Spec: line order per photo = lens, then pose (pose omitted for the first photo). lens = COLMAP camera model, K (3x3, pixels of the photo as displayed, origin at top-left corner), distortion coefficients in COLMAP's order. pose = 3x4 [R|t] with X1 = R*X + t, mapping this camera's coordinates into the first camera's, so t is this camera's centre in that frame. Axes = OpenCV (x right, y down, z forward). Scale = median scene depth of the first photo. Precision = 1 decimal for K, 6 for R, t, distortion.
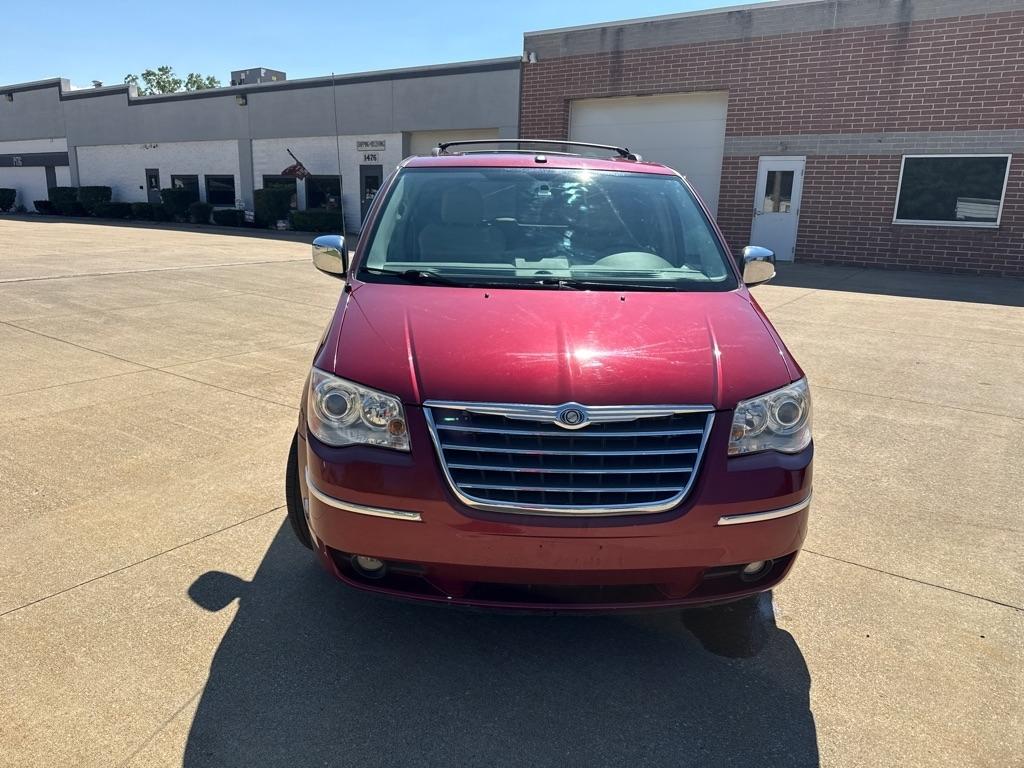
lens RADIAL K [[733.6, 0, 510.9], [0, 733.6, 385.2], [0, 0, 1]] dist [0.006773, -0.017651]
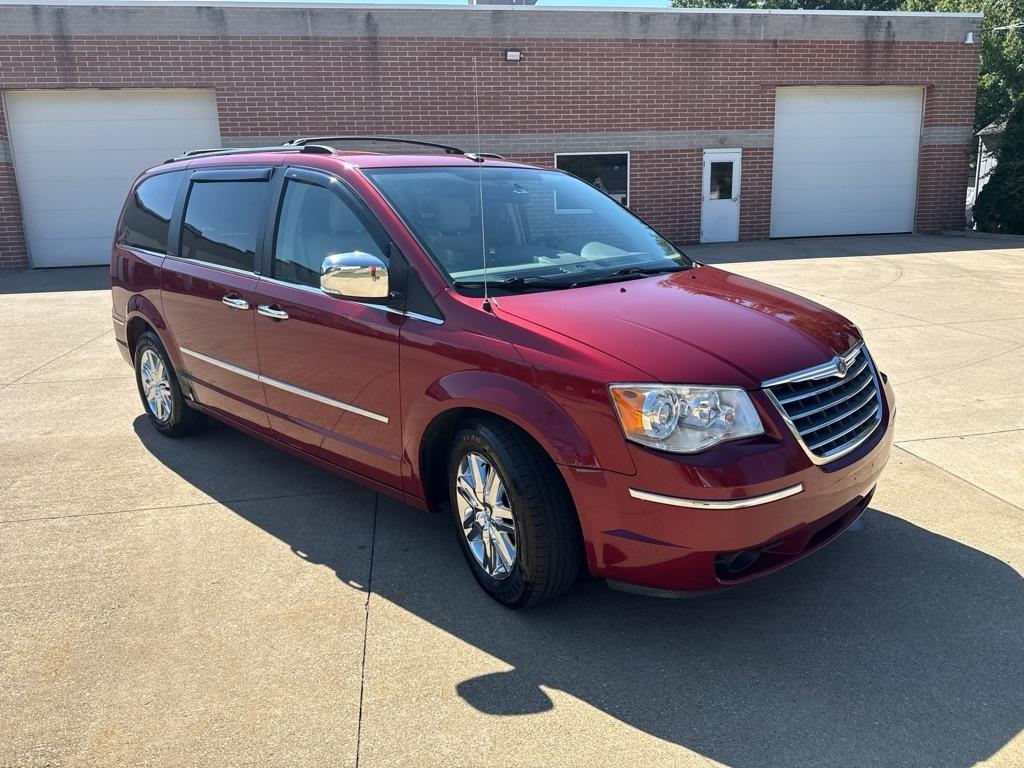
lens RADIAL K [[733.6, 0, 510.2], [0, 733.6, 388.4], [0, 0, 1]] dist [0.006773, -0.017651]
pose [[0.703508, -0.217980, 0.676433, -0.526560], [0.217862, 0.972122, 0.086683, -0.068103], [-0.676470, 0.086387, 0.731386, 0.235285]]
